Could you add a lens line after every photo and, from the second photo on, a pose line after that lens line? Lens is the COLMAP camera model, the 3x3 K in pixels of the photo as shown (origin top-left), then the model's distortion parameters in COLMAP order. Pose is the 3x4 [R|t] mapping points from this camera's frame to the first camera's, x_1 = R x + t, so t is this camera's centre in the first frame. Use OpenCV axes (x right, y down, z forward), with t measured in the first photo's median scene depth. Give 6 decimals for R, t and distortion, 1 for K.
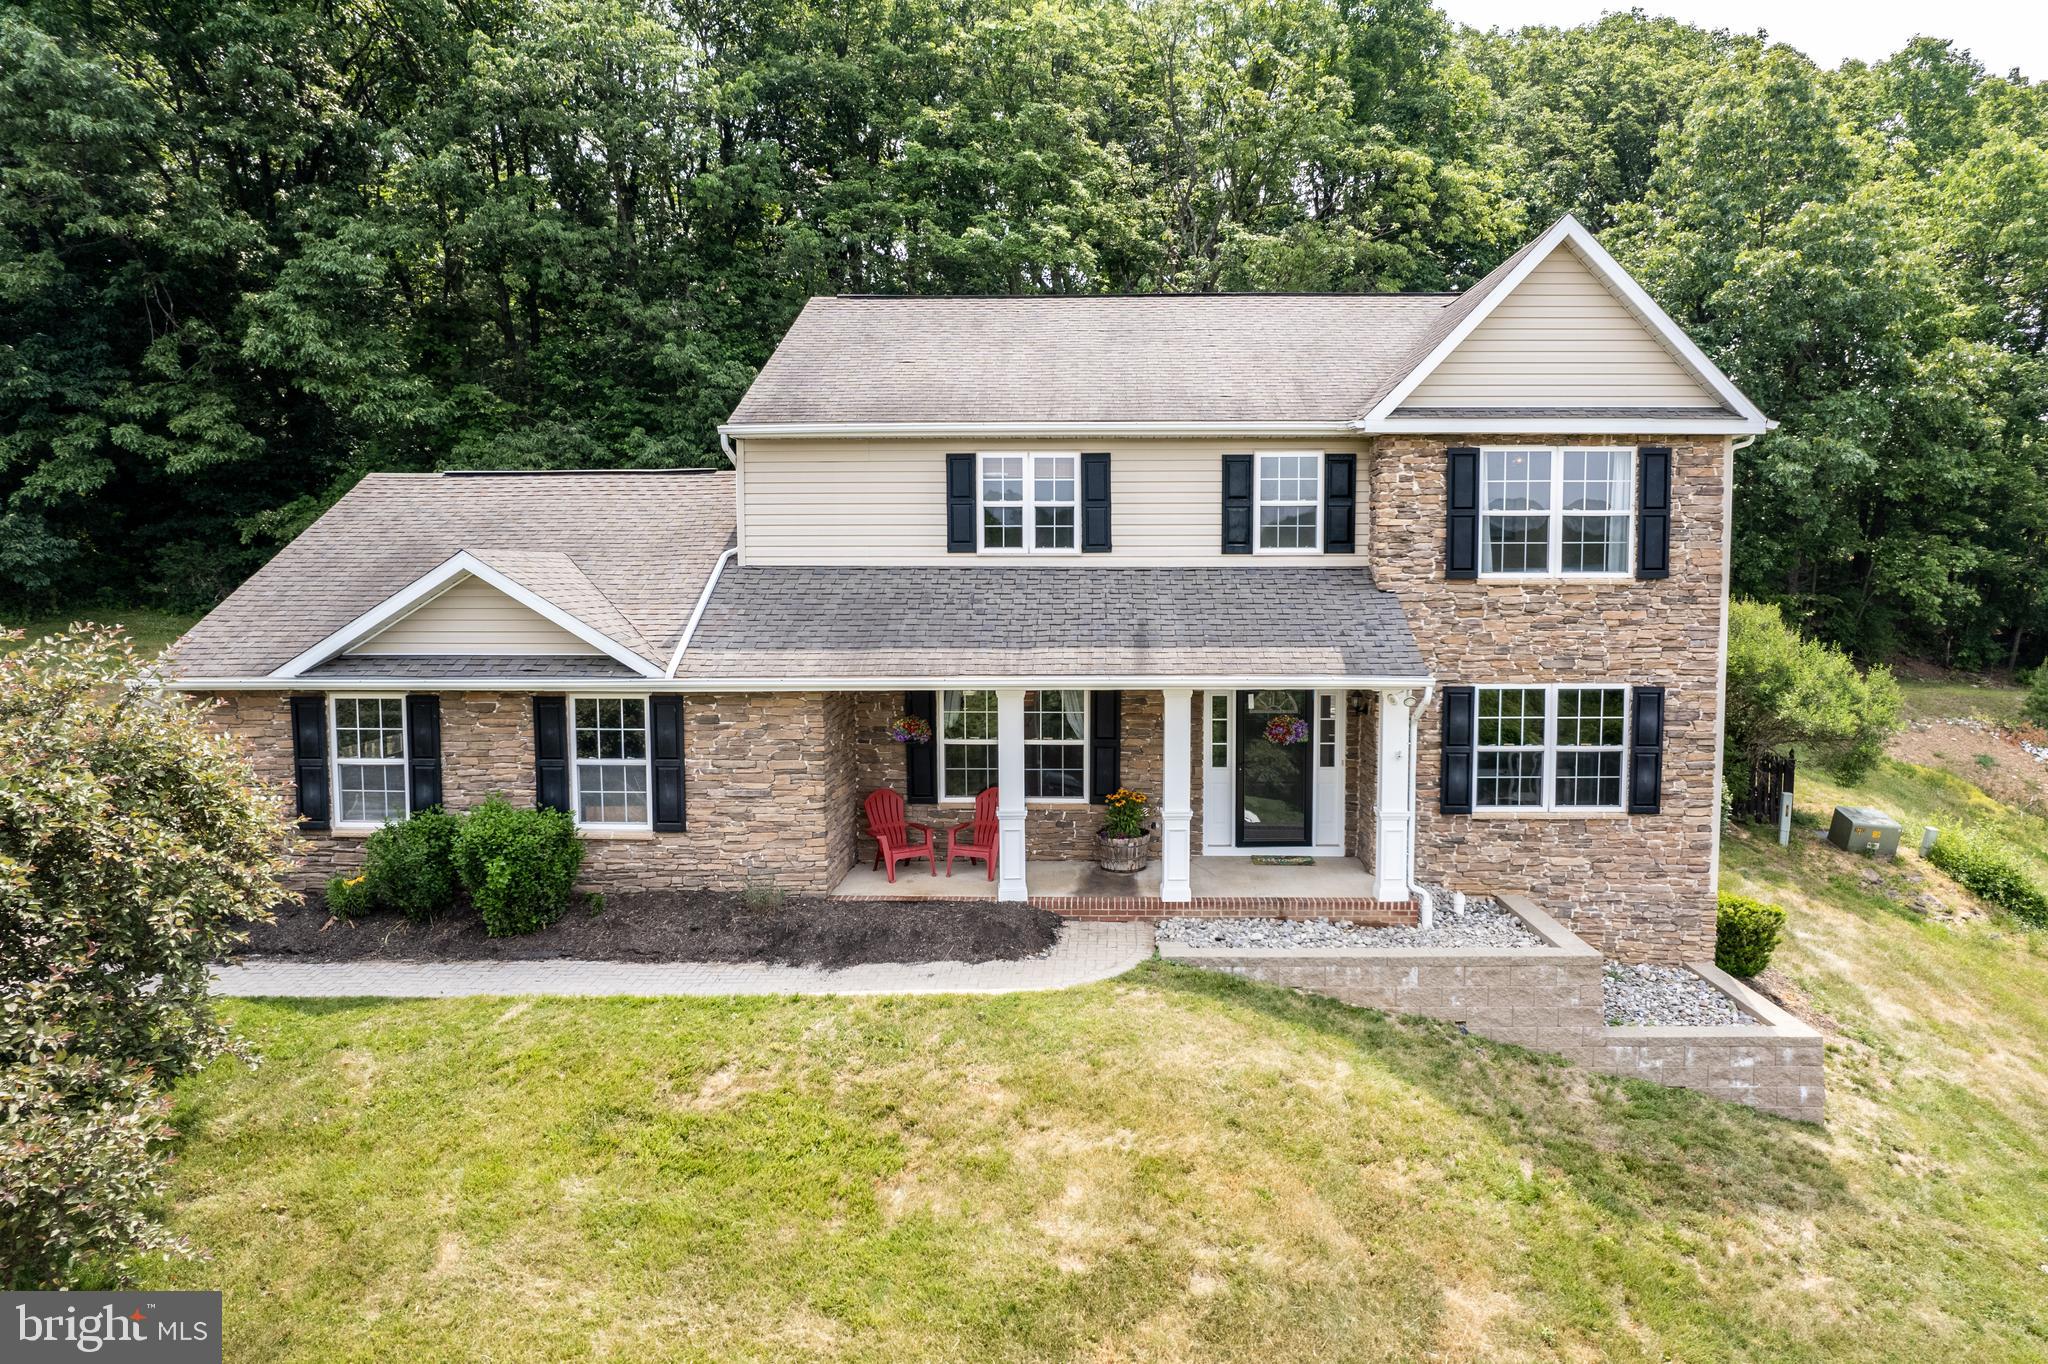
lens RADIAL K [[1348.2, 0, 1057.7], [0, 1348.2, 681.3], [0, 0, 1]] dist [-0.081626, 0.078754]
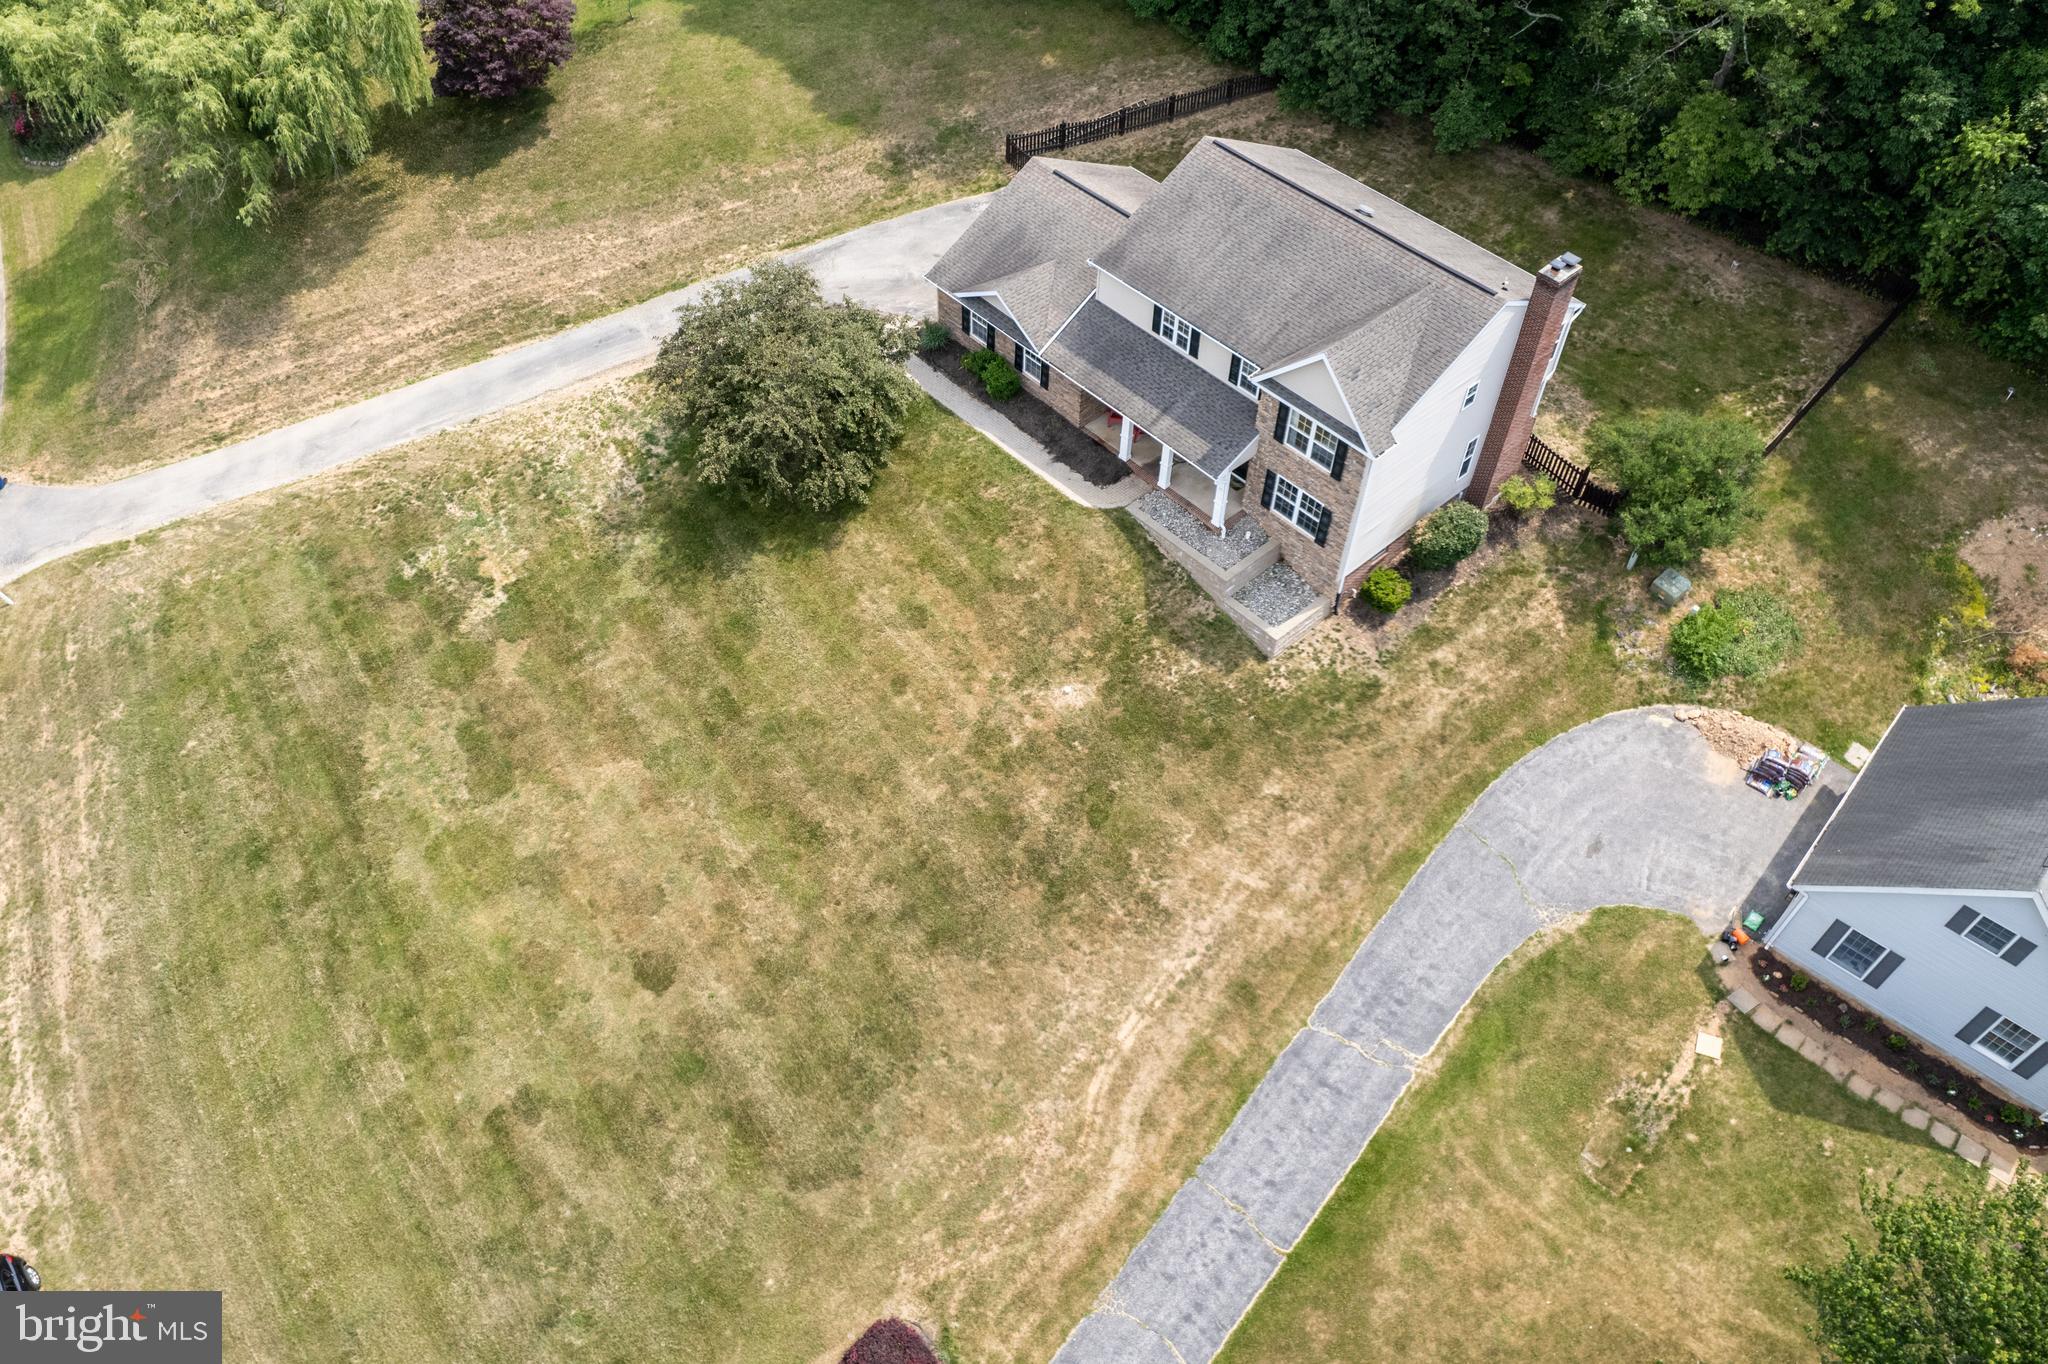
lens RADIAL K [[1510.7, 0, 942.5], [0, 1510.7, 654.7], [0, 0, 1]] dist [-0.059421, 0.041761]
pose [[0.669416, 0.557151, -0.491392, 1.530980], [-0.042102, 0.688851, 0.723679, -1.877338], [0.741694, -0.463754, 0.484585, -1.094572]]
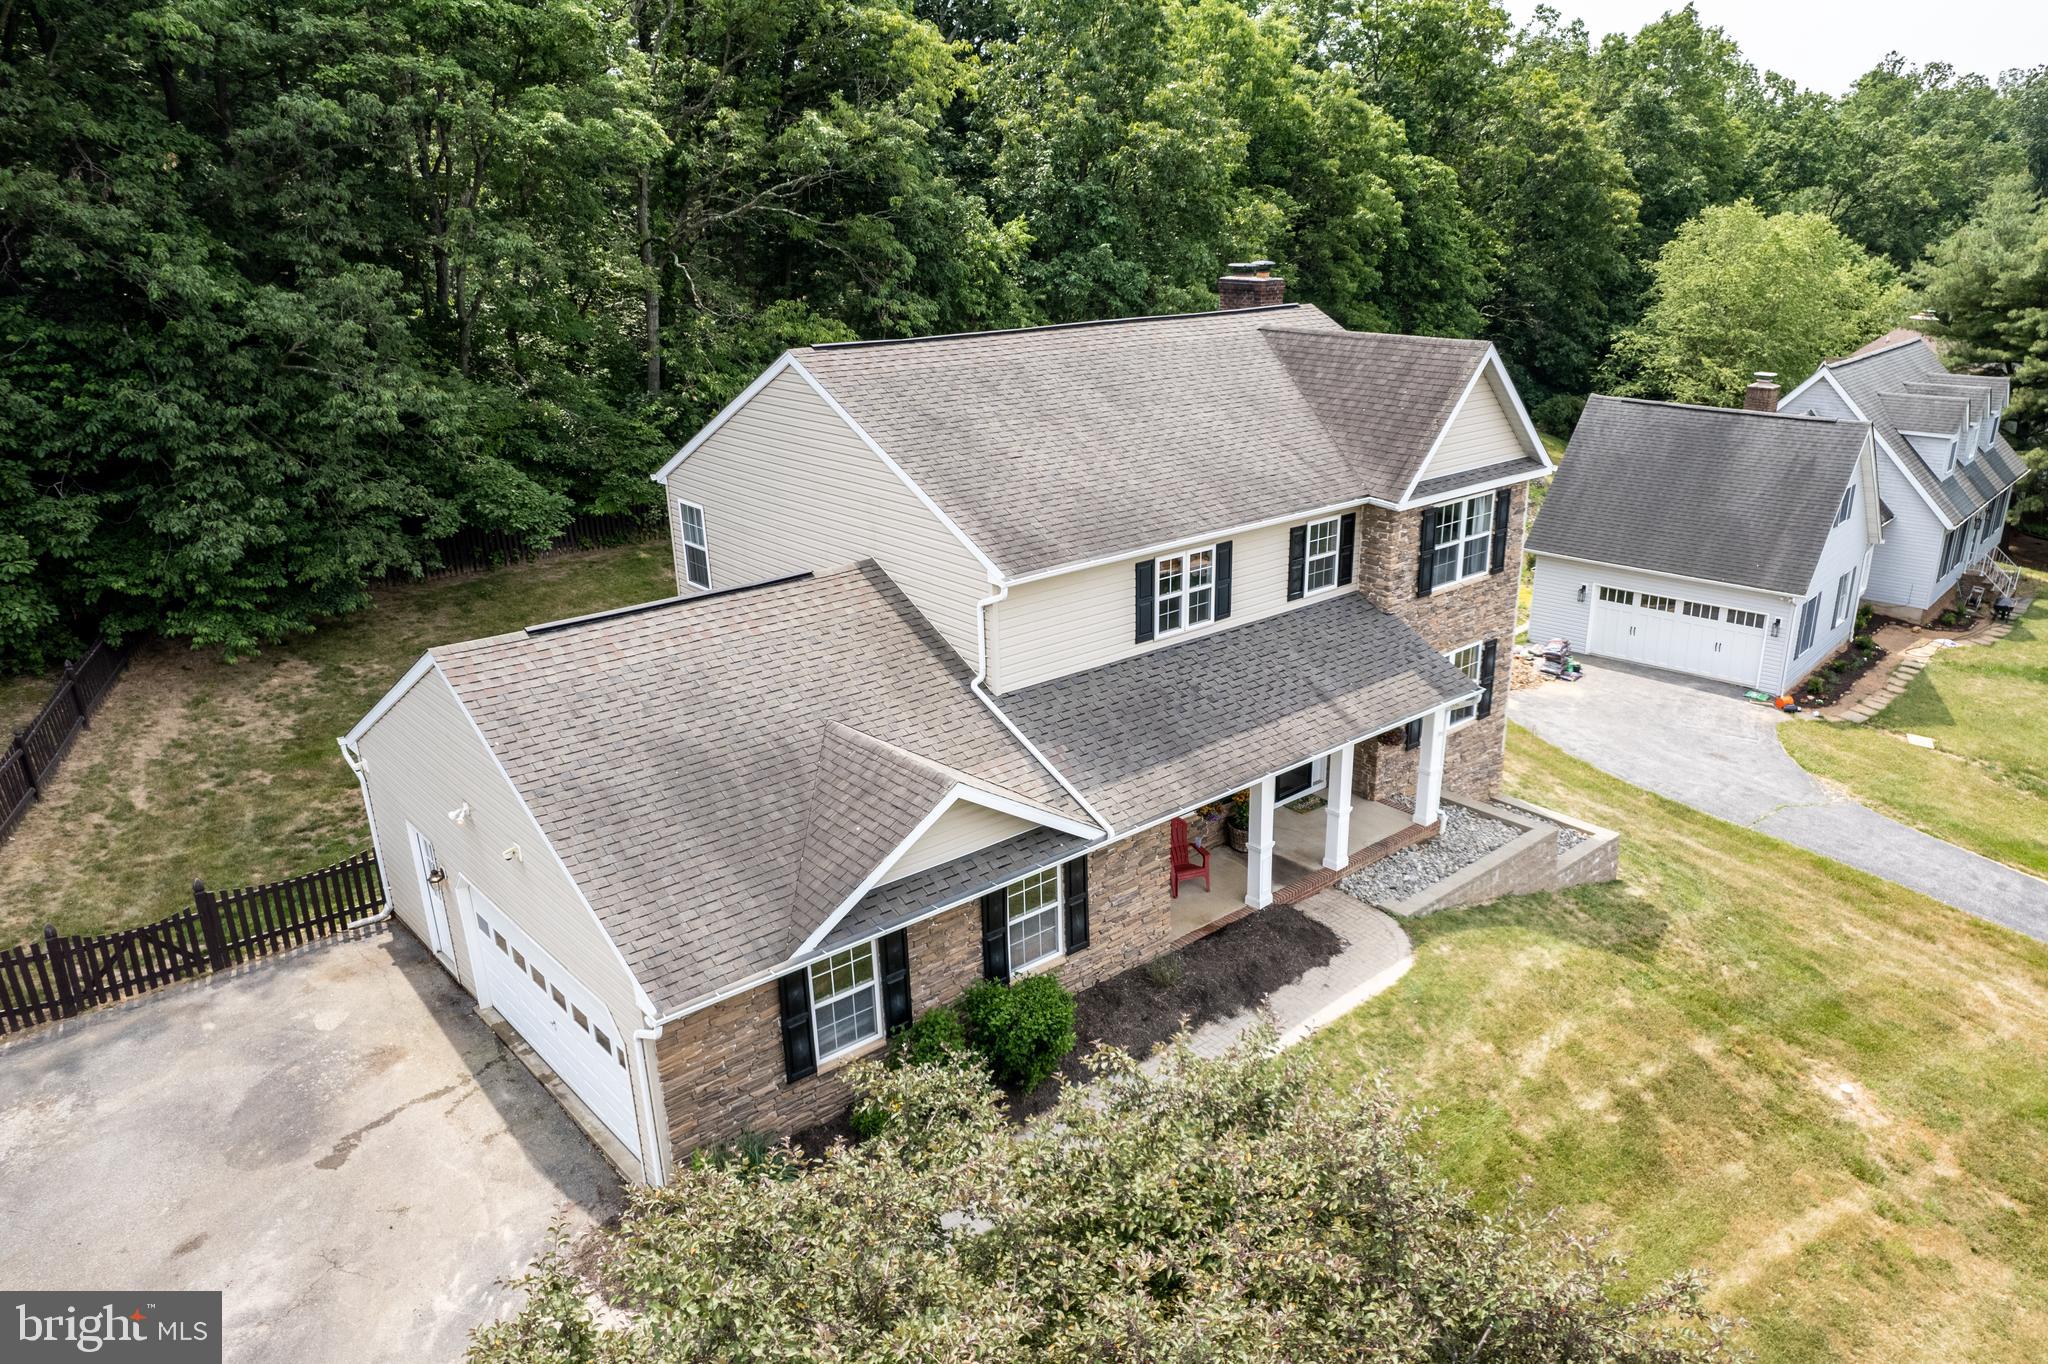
lens RADIAL K [[1397.3, 0, 1099.8], [0, 1397.3, 744.3], [0, 0, 1]] dist [-0.074220, 0.064110]
pose [[0.719200, -0.259882, 0.644370, -0.964388], [0.063220, 0.948044, 0.311795, -0.416199], [-0.691921, -0.183506, 0.698263, 0.157669]]
